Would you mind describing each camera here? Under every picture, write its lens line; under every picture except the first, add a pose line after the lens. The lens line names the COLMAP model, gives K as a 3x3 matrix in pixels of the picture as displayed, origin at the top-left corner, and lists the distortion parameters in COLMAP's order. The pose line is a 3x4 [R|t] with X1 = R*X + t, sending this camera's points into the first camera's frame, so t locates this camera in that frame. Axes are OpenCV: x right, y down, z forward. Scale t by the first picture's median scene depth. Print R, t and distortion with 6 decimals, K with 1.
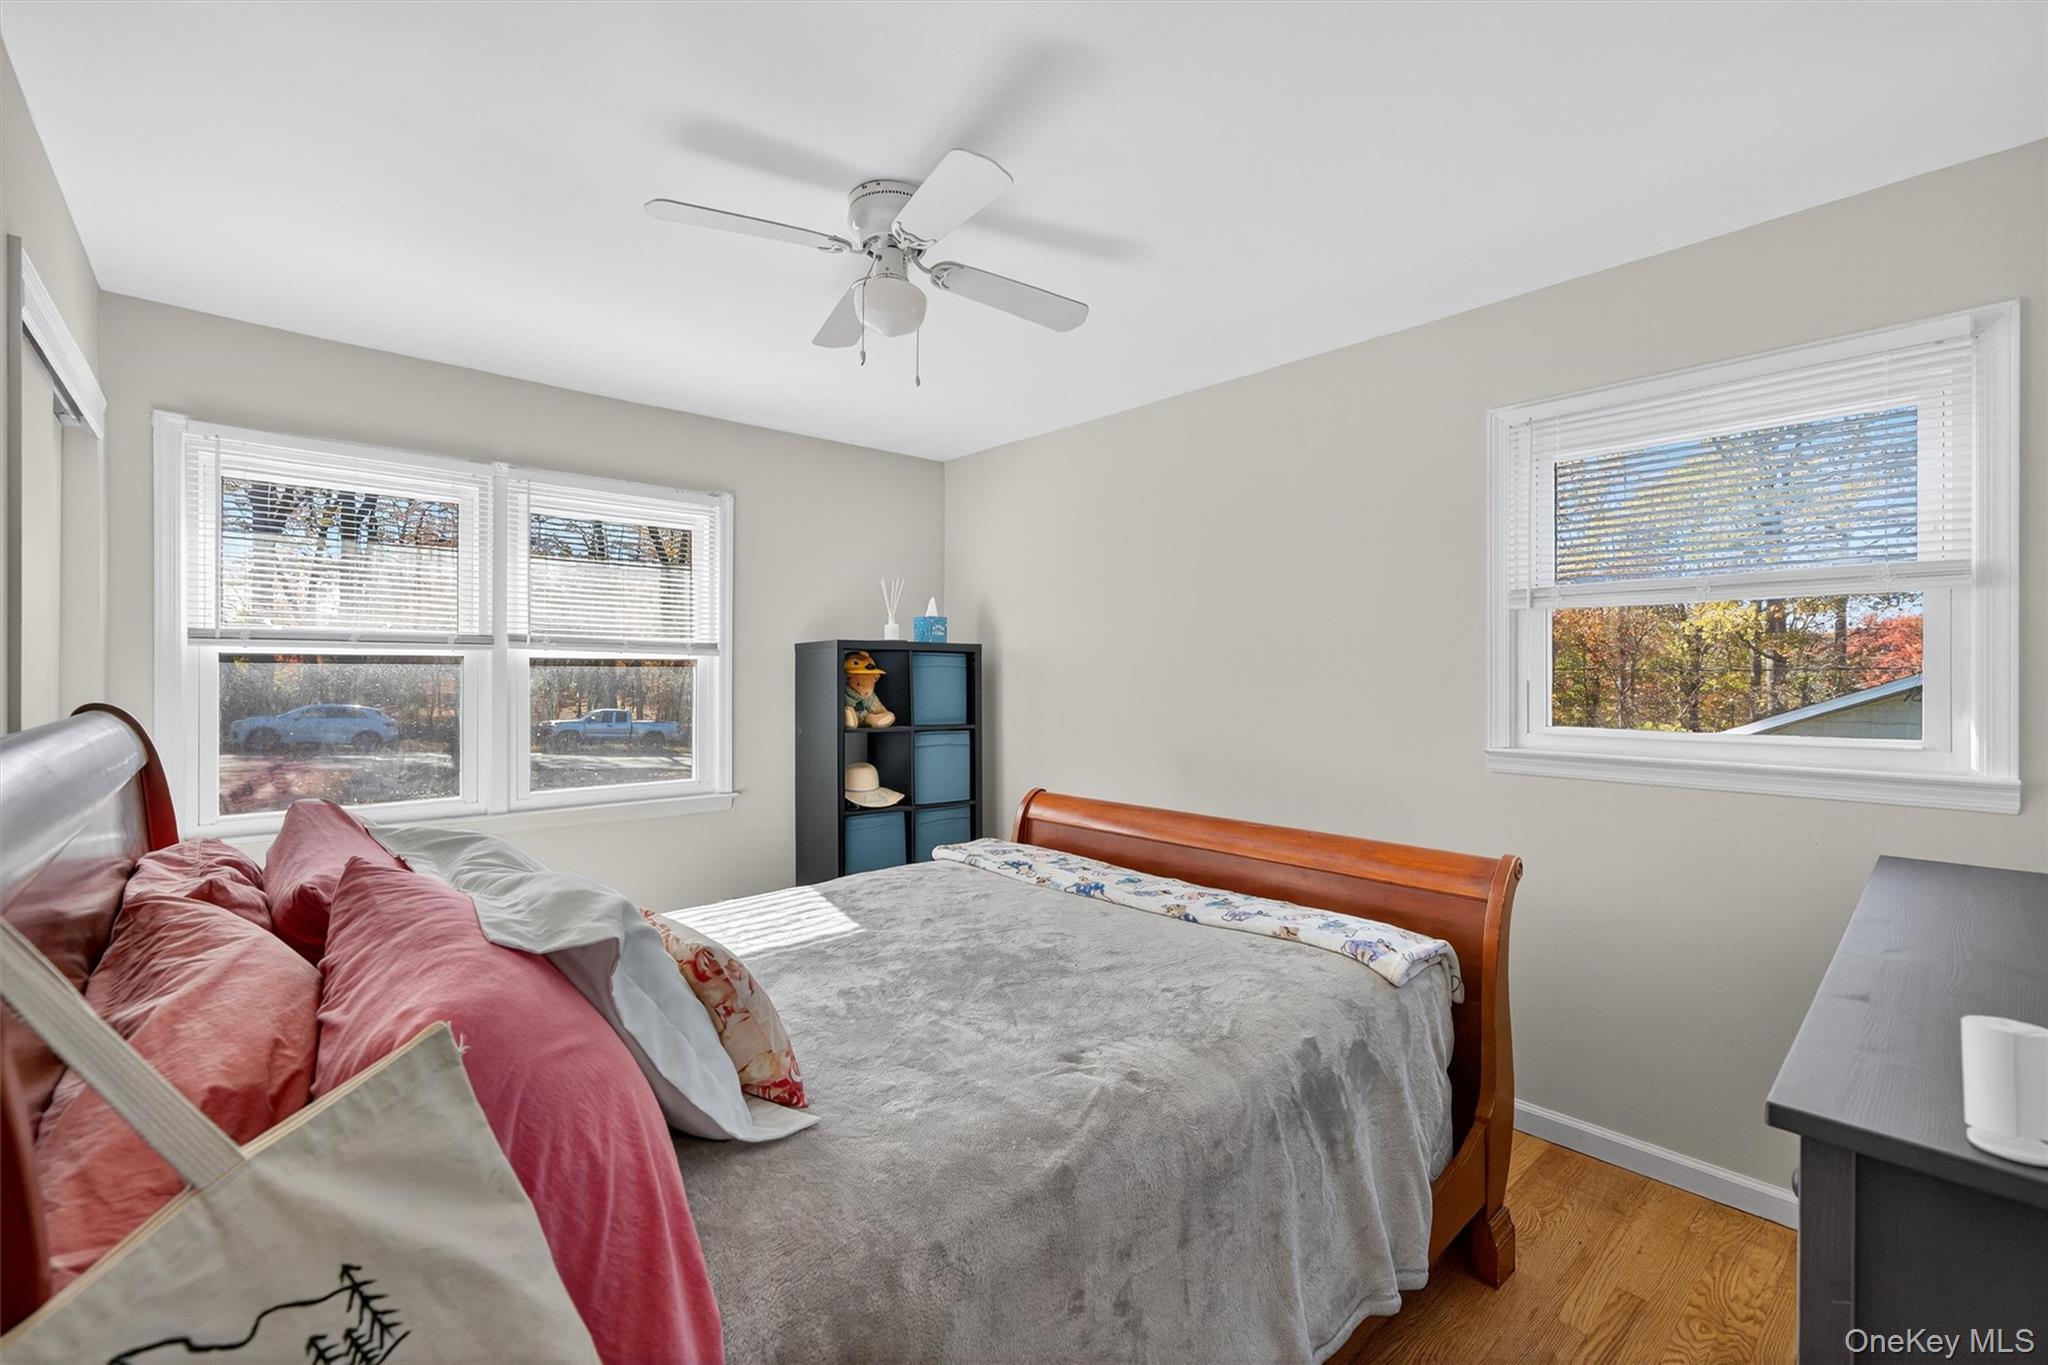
lens RADIAL K [[852.2, 0, 1006.9], [0, 852.2, 681.6], [0, 0, 1]] dist [-0.034026, 0.015404]
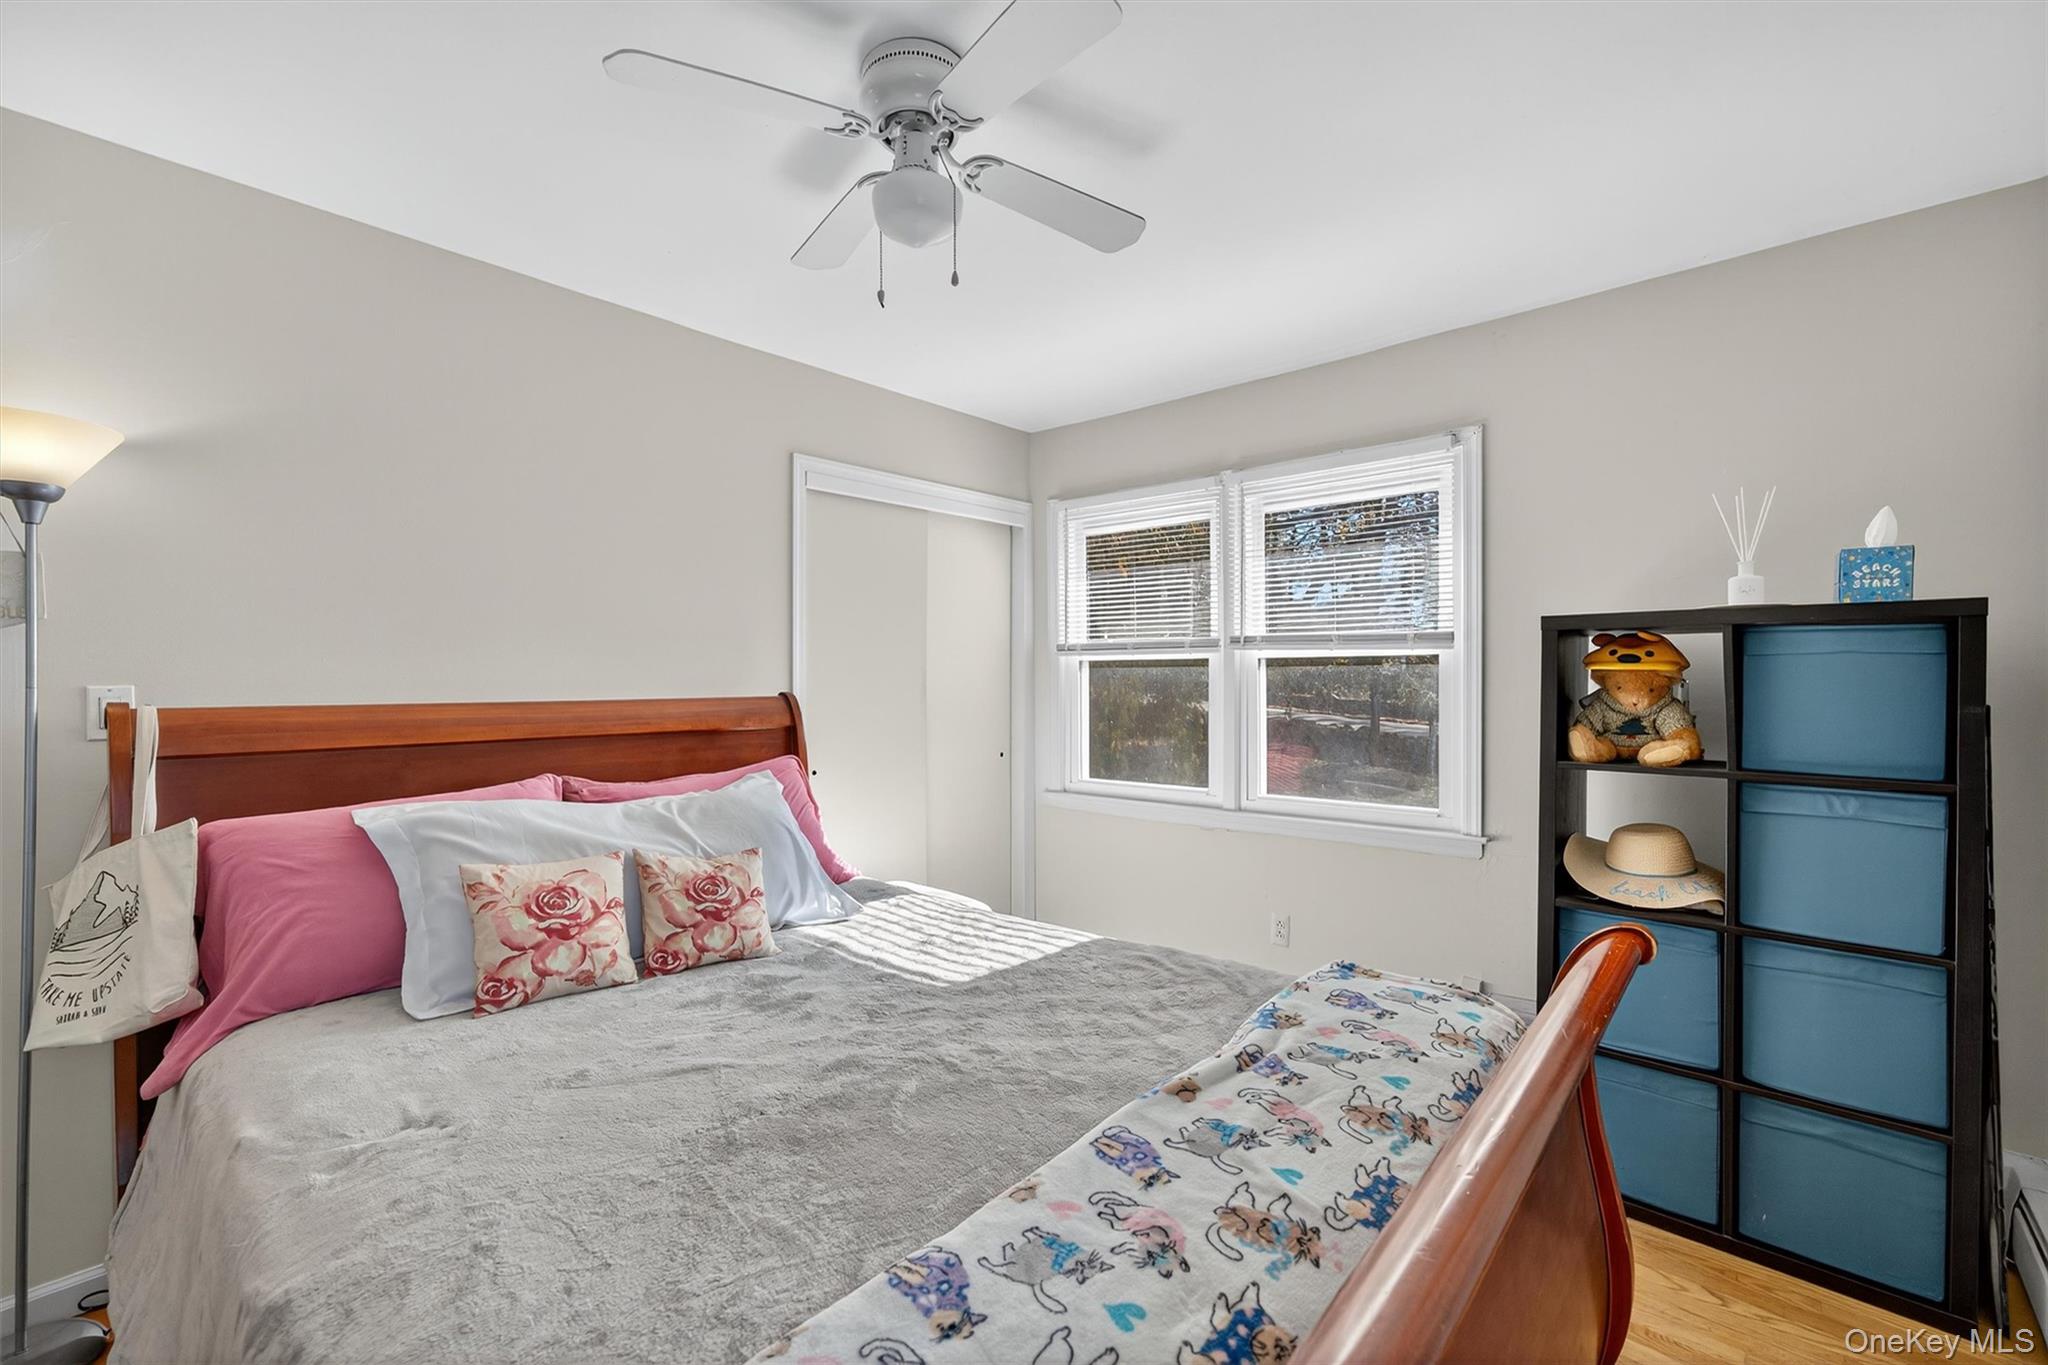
lens RADIAL K [[852.2, 0, 1006.9], [0, 852.2, 681.6], [0, 0, 1]] dist [-0.034026, 0.015404]
pose [[0.134188, 0.000353, -0.990956, 0.372295], [-0.003799, 0.999993, -0.000159, 0.000355], [0.990949, 0.003786, 0.134188, 0.547376]]
